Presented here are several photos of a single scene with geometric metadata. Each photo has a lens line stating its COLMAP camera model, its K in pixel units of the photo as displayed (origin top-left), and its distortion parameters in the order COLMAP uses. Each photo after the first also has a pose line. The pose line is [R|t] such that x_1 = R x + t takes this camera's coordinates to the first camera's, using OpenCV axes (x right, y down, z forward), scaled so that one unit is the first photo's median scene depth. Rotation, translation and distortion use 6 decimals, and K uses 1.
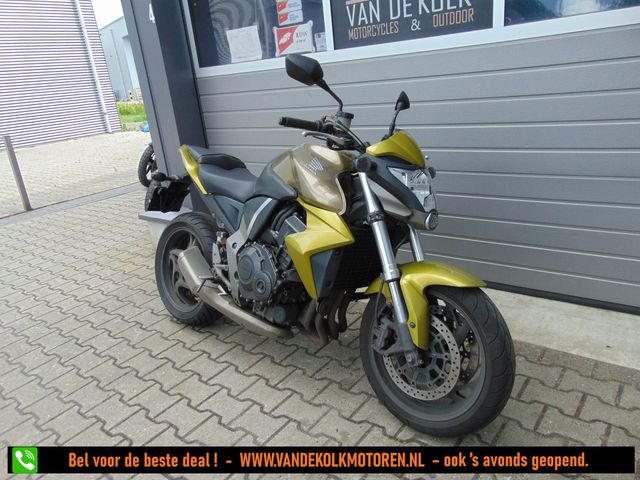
lens RADIAL K [[479.3, 0, 320.0], [0, 479.3, 240.0], [0, 0, 1]] dist [-0.019405, 0.054377]
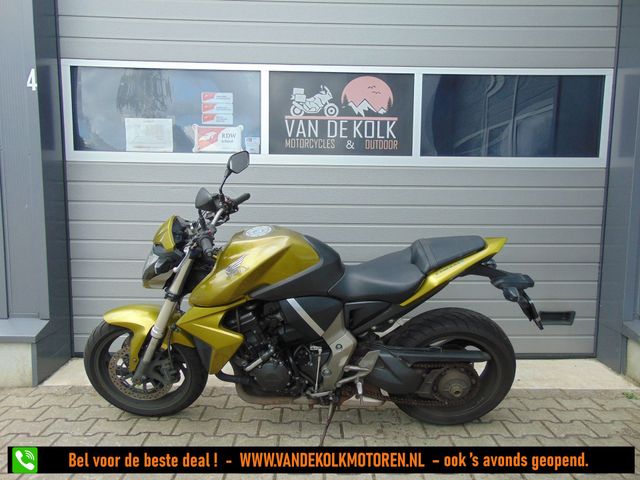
lens RADIAL K [[481.5, 0, 320.0], [0, 481.5, 240.0], [0, 0, 1]] dist [-0.022841, 0.066132]
pose [[0.772638, 0.045042, 0.633247, -0.622191], [0.123380, 0.967807, -0.219377, 0.051753], [-0.622743, 0.247629, 0.742207, 0.179704]]
